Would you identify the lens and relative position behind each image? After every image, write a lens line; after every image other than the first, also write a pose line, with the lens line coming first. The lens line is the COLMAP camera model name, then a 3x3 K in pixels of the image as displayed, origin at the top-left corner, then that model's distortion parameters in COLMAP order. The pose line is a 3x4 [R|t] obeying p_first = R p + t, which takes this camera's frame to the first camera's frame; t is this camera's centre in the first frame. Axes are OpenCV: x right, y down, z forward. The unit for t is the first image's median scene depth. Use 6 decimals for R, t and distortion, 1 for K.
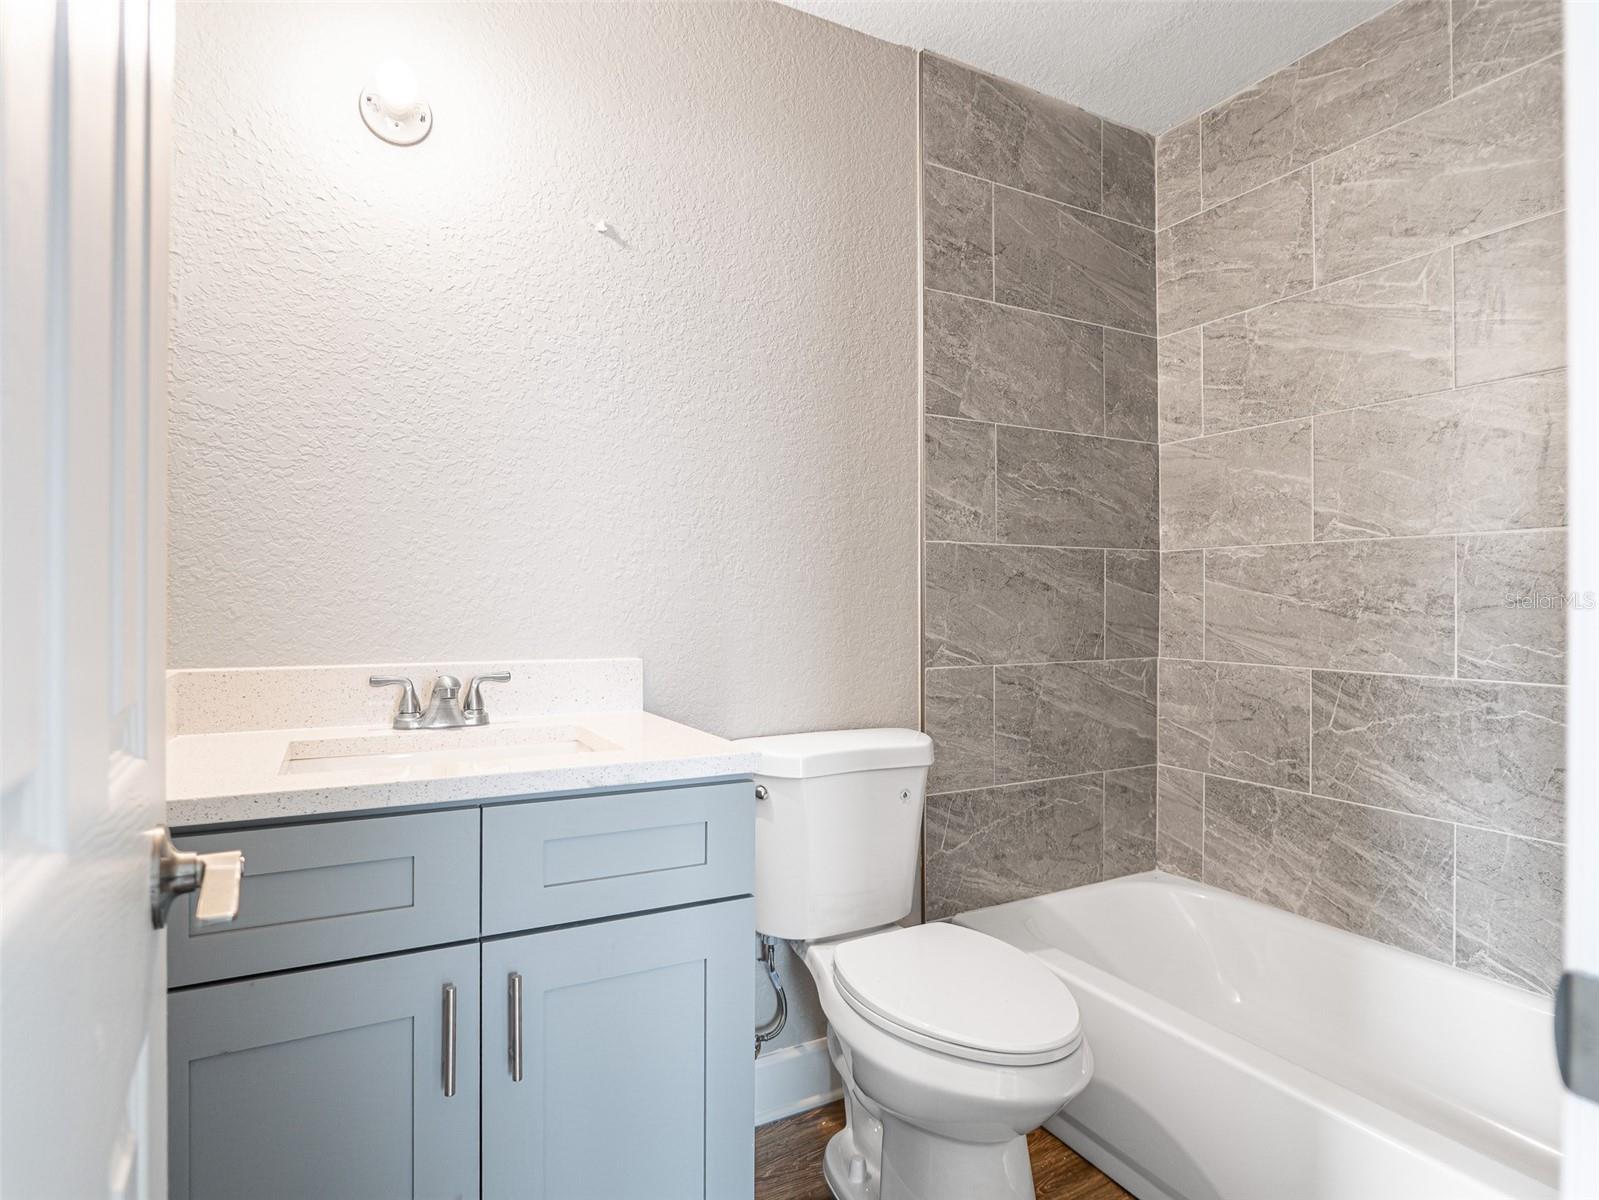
lens RADIAL K [[884.0, 0, 799.5], [0, 884.0, 600.0], [0, 0, 1]] dist [-0.013419, 0.003602]
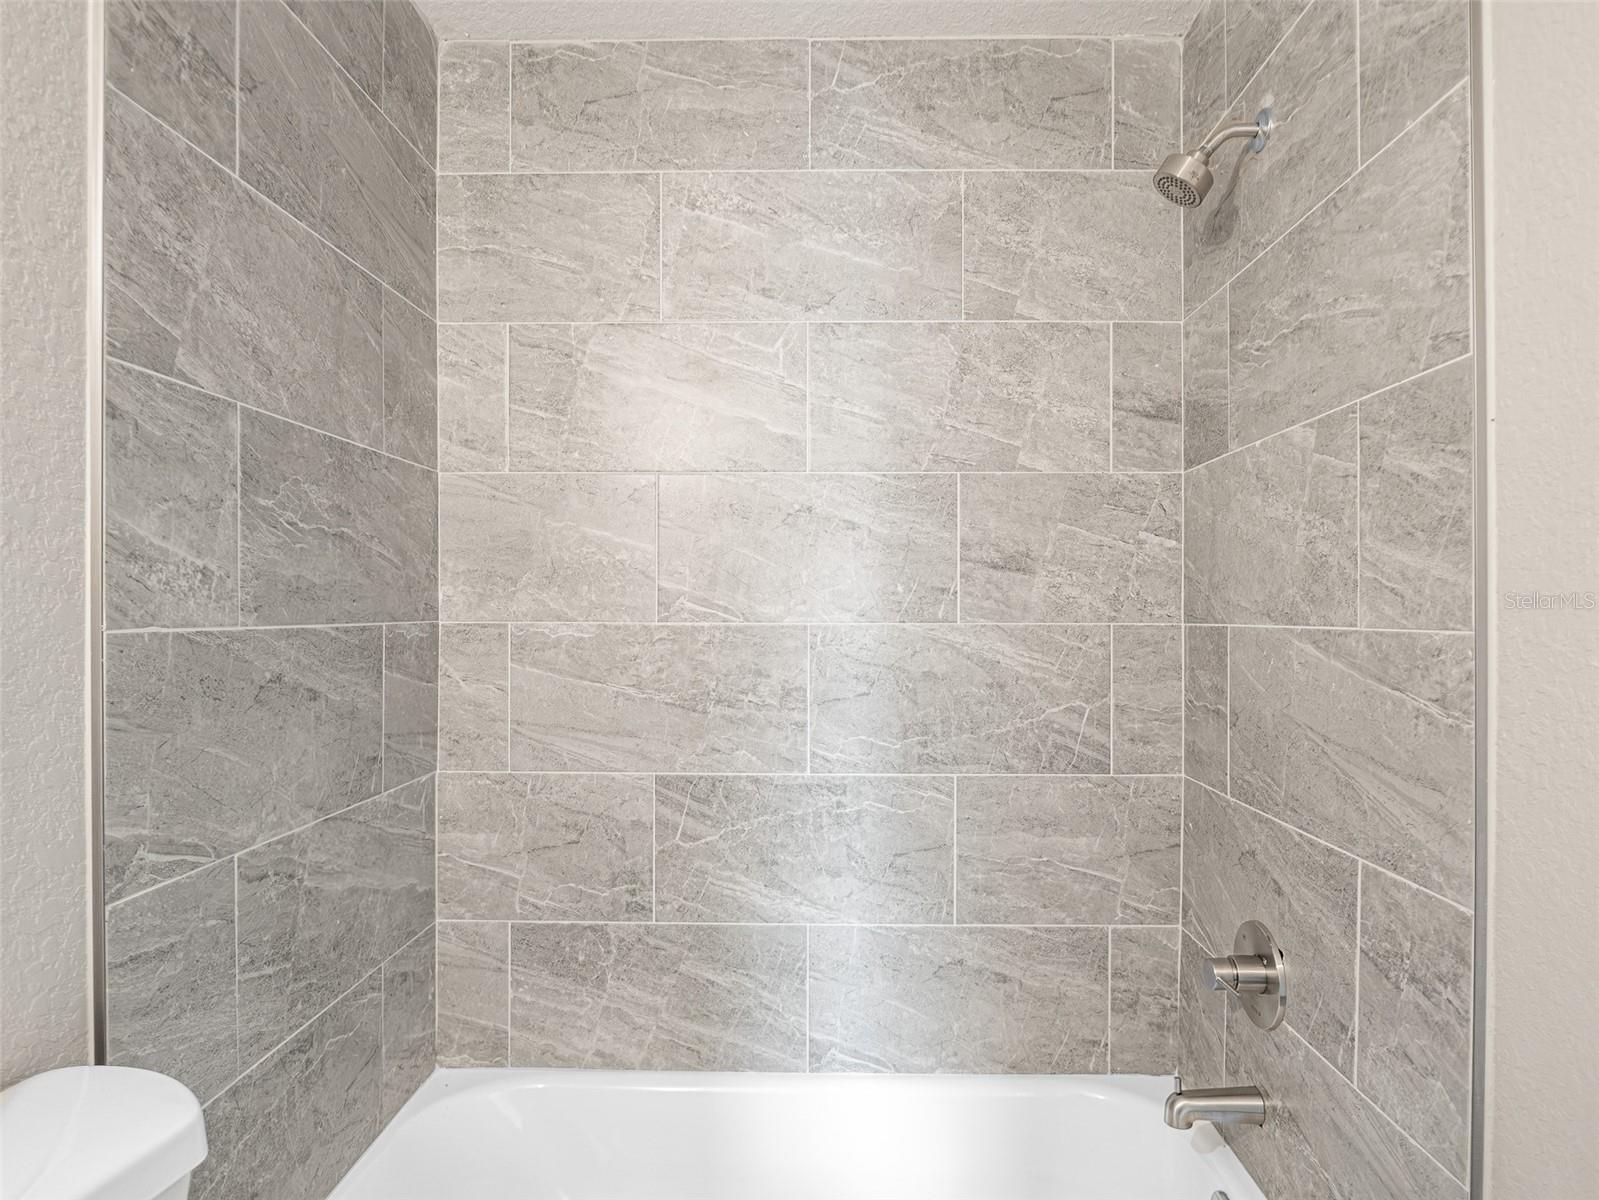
lens RADIAL K [[883.8, 0, 828.7], [0, 883.8, 608.7], [0, 0, 1]] dist [-0.016596, 0.001374]
pose [[0.478530, -0.000231, 0.878071, -0.076778], [-0.003646, 0.999991, 0.002250, -0.080222], [-0.878063, -0.004278, 0.478525, 0.444468]]
